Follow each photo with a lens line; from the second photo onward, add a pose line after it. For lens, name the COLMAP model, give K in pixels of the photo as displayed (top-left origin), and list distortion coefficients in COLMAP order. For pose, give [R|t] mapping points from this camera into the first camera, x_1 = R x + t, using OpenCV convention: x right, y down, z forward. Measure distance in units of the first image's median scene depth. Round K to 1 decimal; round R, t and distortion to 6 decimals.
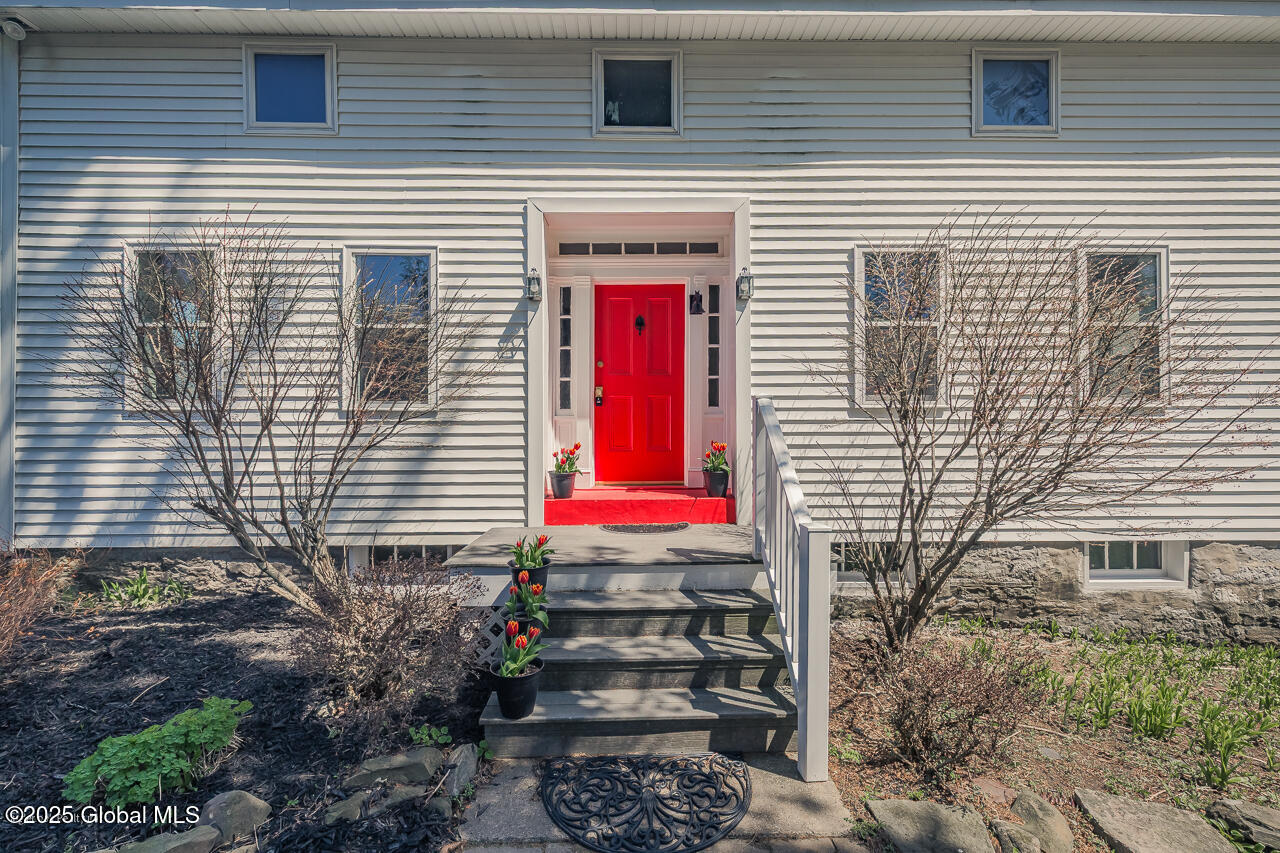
lens RADIAL K [[596.3, 0, 640.7], [0, 596.3, 434.5], [0, 0, 1]] dist [0.002206, -0.000043]
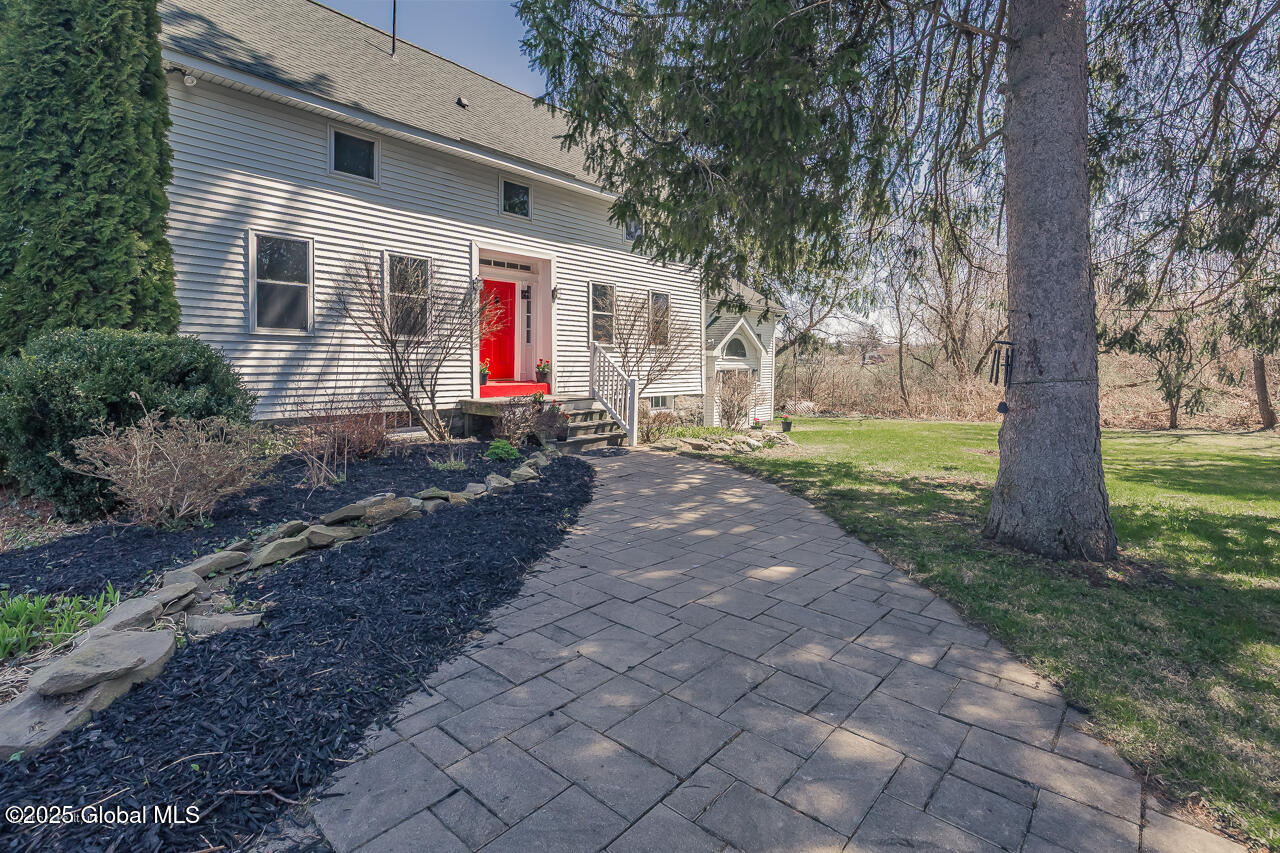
lens RADIAL K [[596.3, 0, 641.6], [0, 596.3, 370.0], [0, 0, 1]] dist [0.002206, -0.000043]
pose [[0.673782, -0.000991, 0.738930, -1.315340], [-0.008920, 0.999915, 0.009476, 0.030229], [-0.738877, -0.012976, 0.673716, -0.823309]]
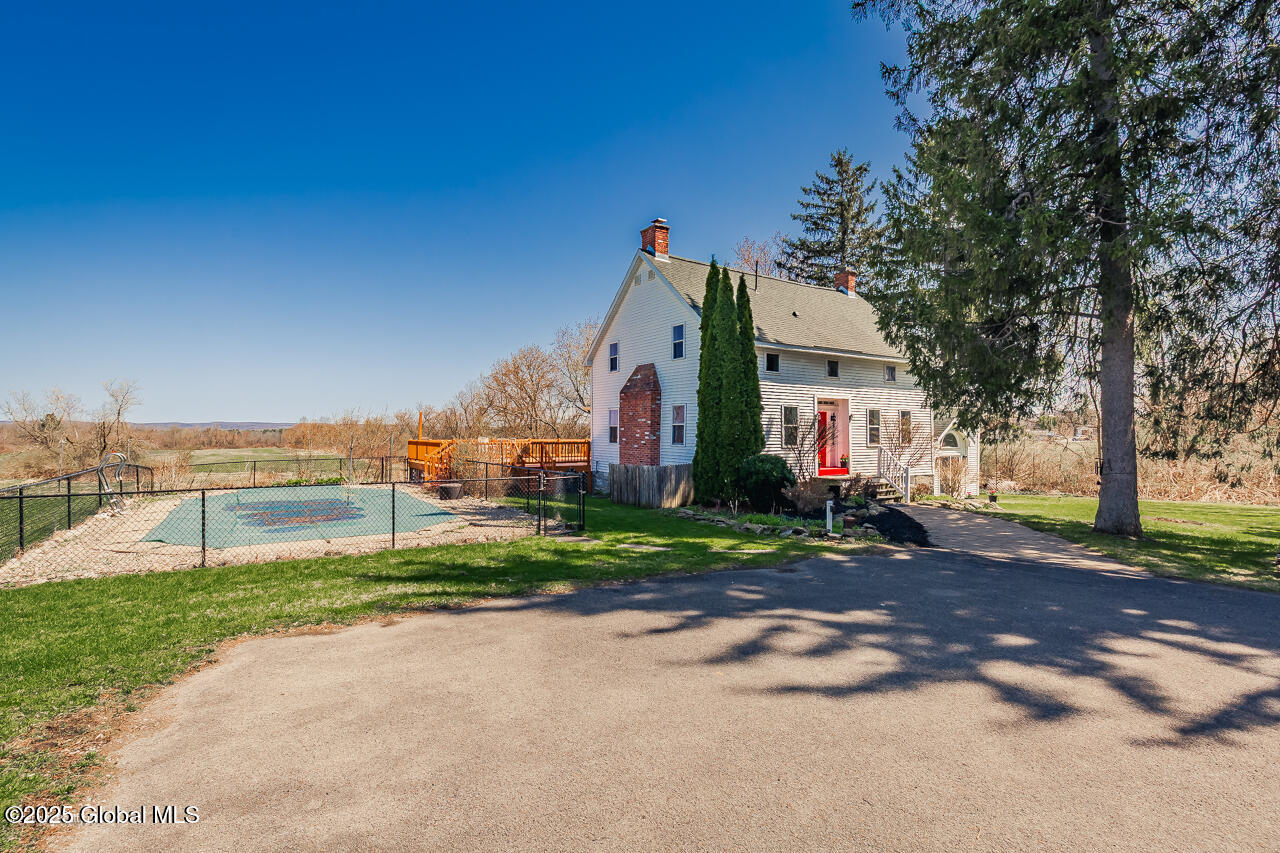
lens RADIAL K [[596.3, 0, 642.5], [0, 596.3, 431.0], [0, 0, 1]] dist [0.002206, -0.000043]
pose [[0.847736, 0.011087, 0.530303, -3.247552], [-0.003909, 0.999885, -0.014655, -0.083613], [-0.530404, 0.010351, 0.847682, -1.747801]]
